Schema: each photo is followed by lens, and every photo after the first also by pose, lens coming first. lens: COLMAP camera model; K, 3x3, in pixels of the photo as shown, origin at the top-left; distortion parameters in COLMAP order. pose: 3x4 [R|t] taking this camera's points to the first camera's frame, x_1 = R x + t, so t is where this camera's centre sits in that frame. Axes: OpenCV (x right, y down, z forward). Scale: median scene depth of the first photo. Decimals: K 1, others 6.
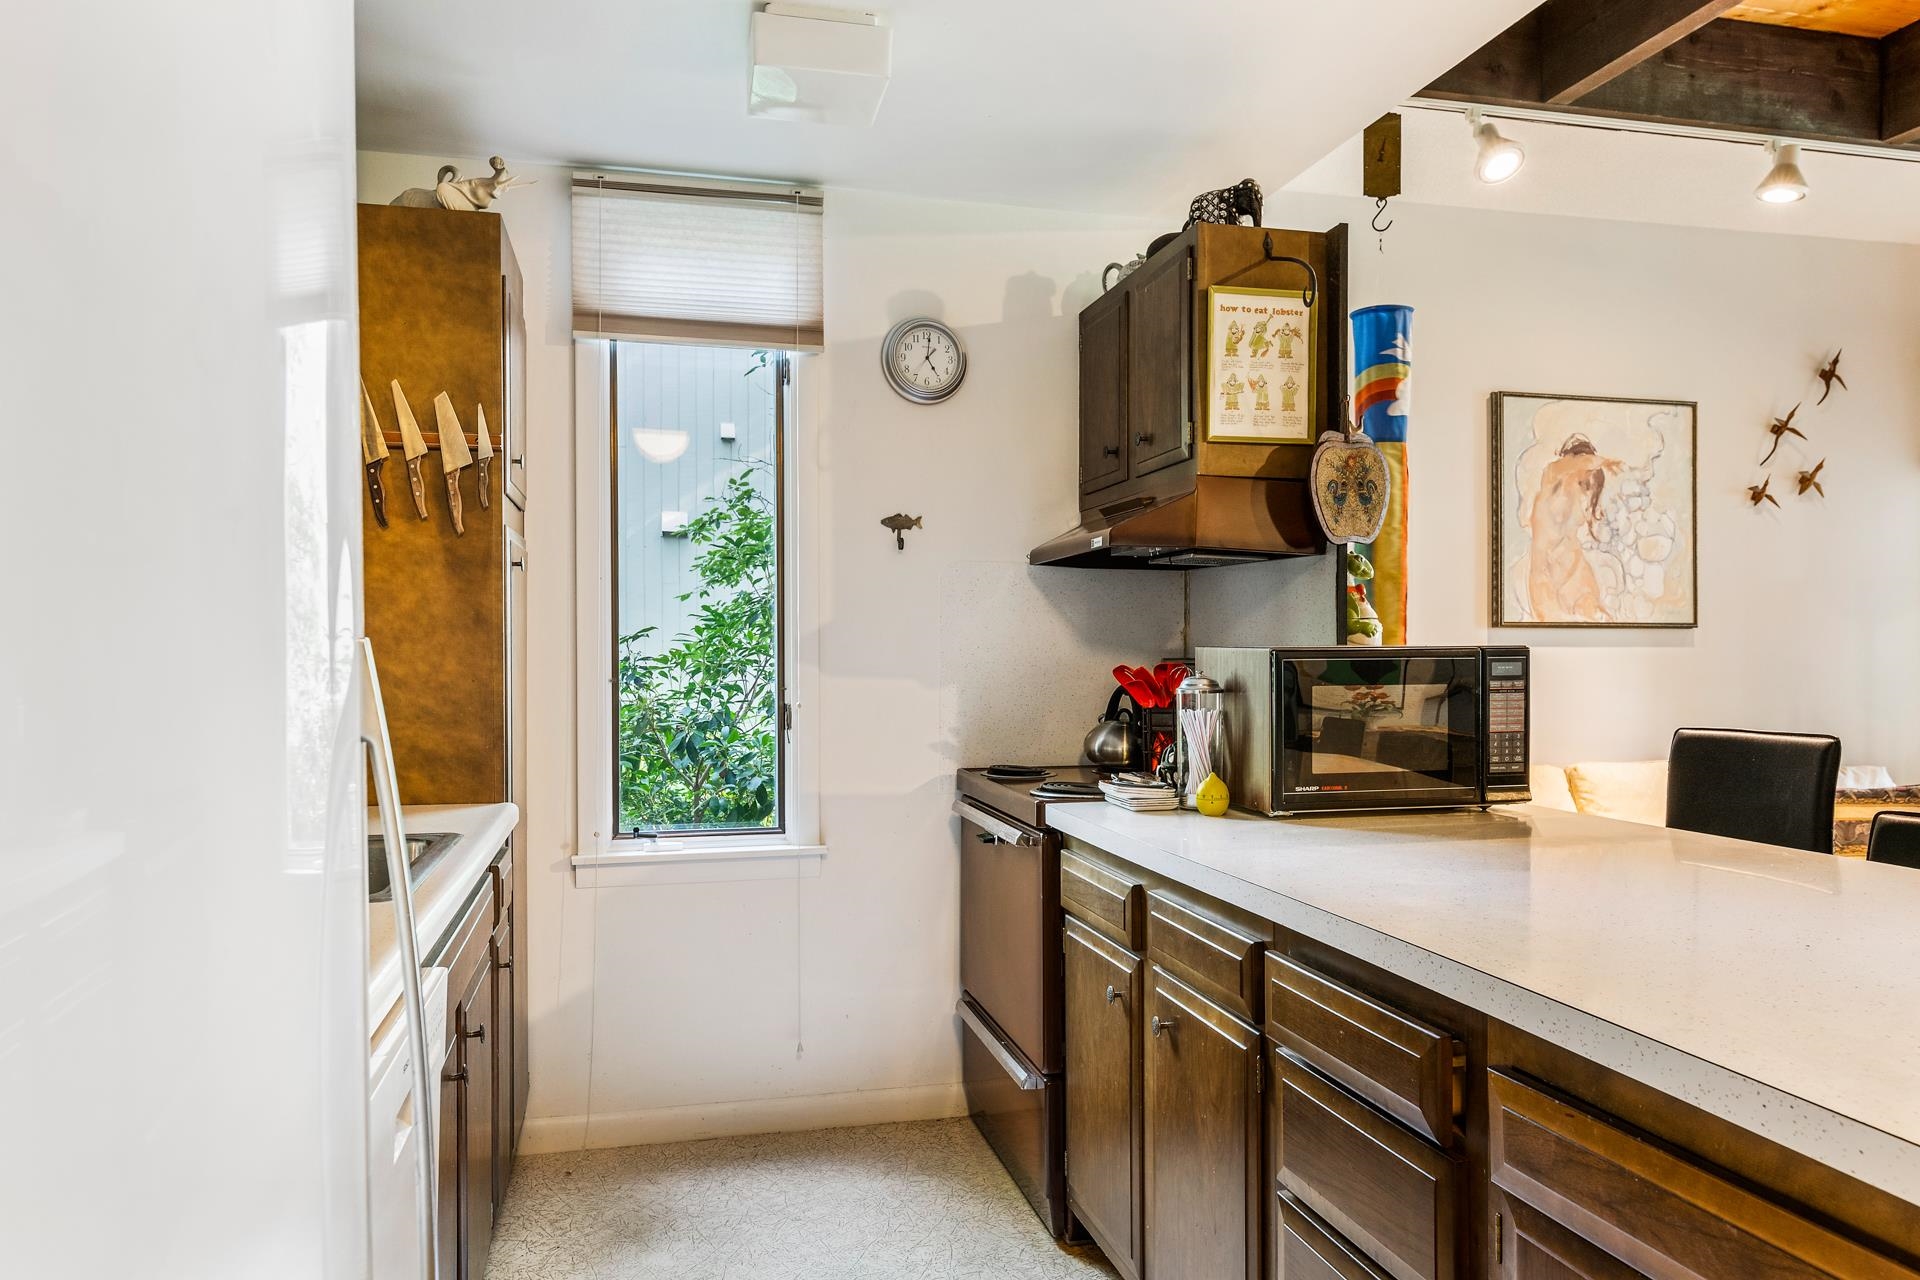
lens RADIAL K [[1306.3, 0, 956.7], [0, 1306.3, 670.8], [0, 0, 1]] dist [0.003151, 0.002919]
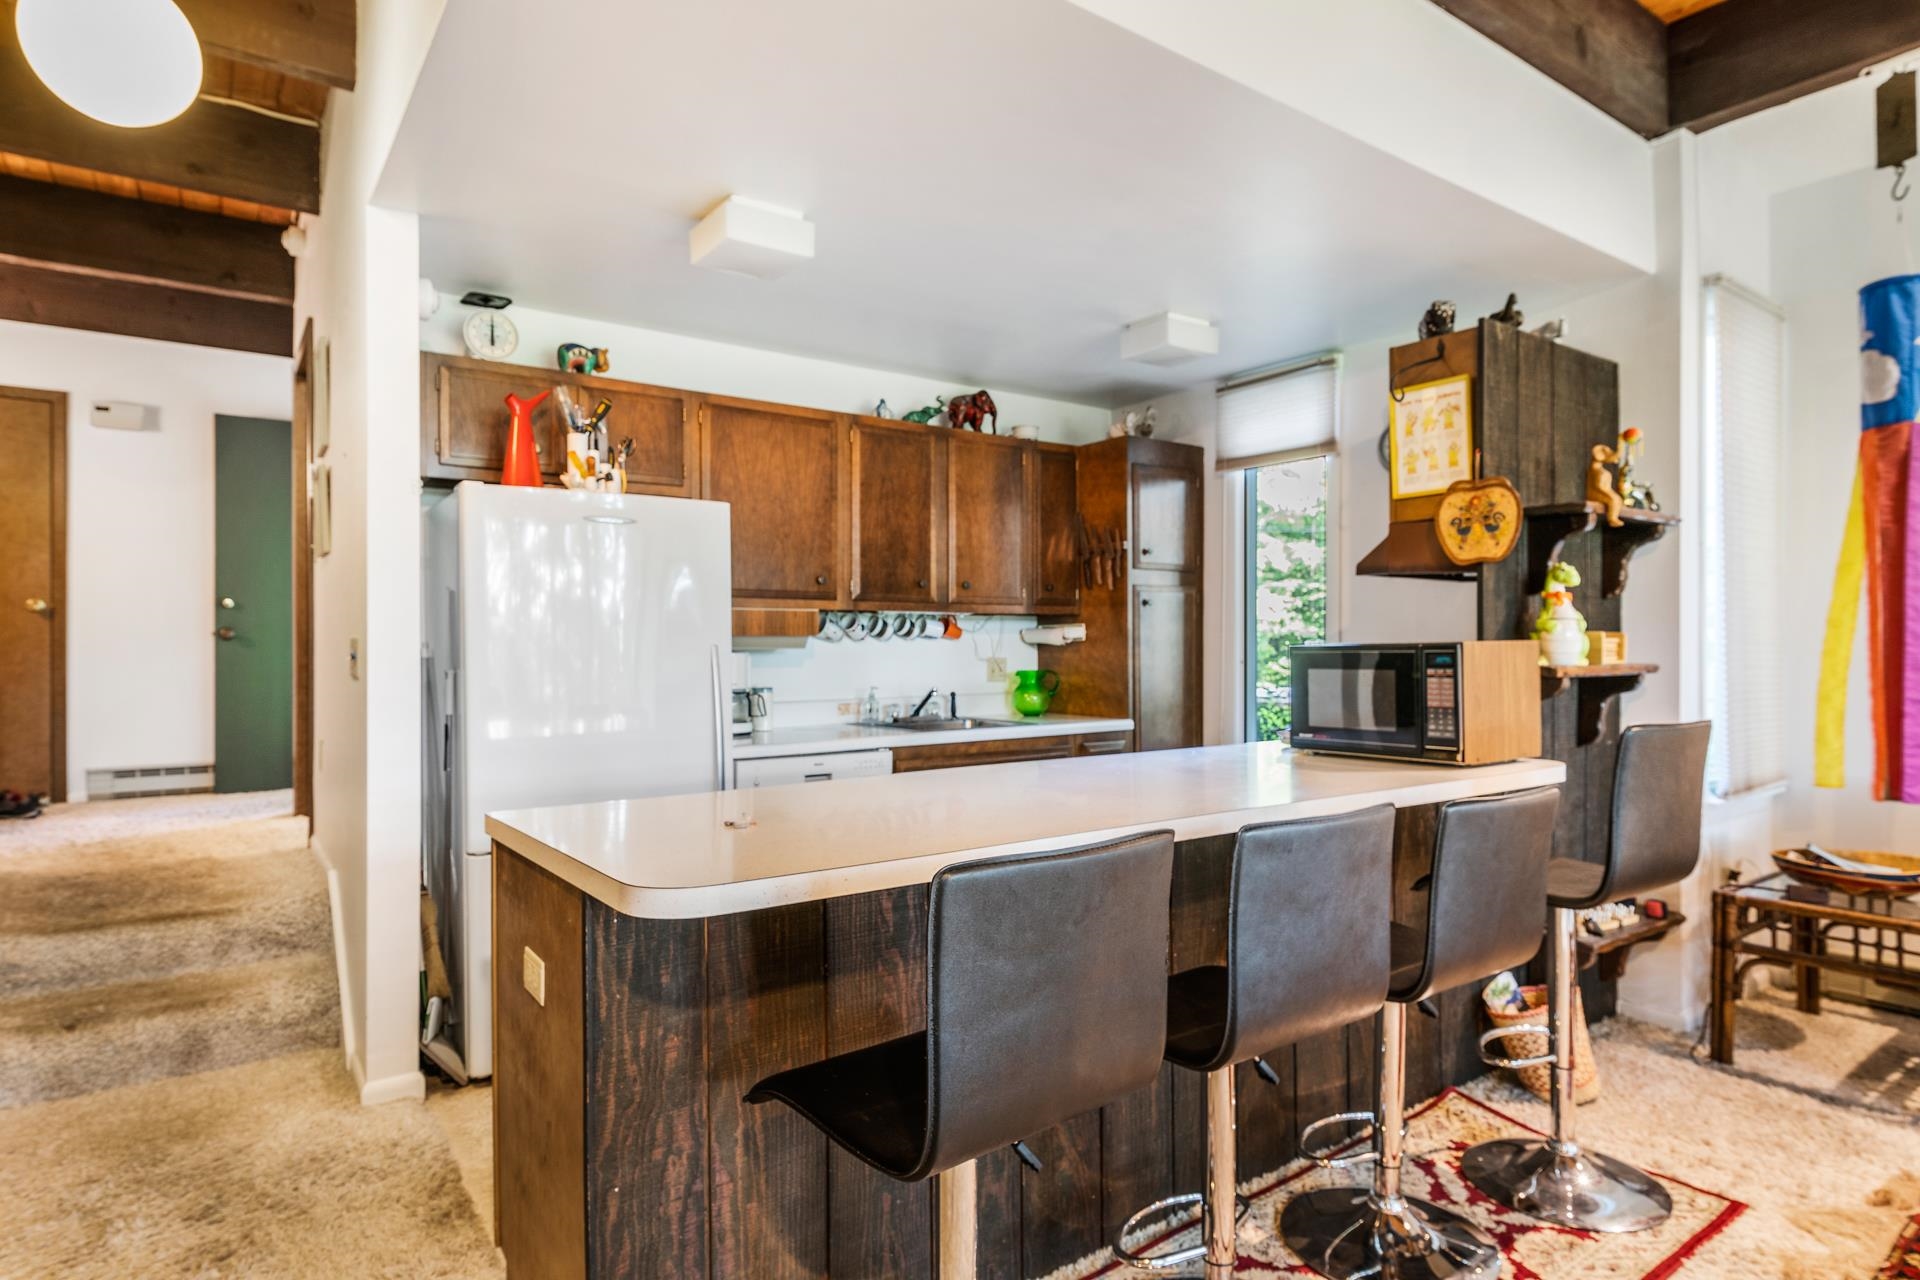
lens RADIAL K [[1061.4, 0, 964.6], [0, 1061.4, 648.7], [0, 0, 1]] dist [-0.000402, -0.000433]
pose [[0.376862, 0.002324, -0.926266, 1.071704], [-0.011901, 0.999926, -0.002334, -0.003891], [0.926193, 0.011903, 0.376862, 0.126579]]
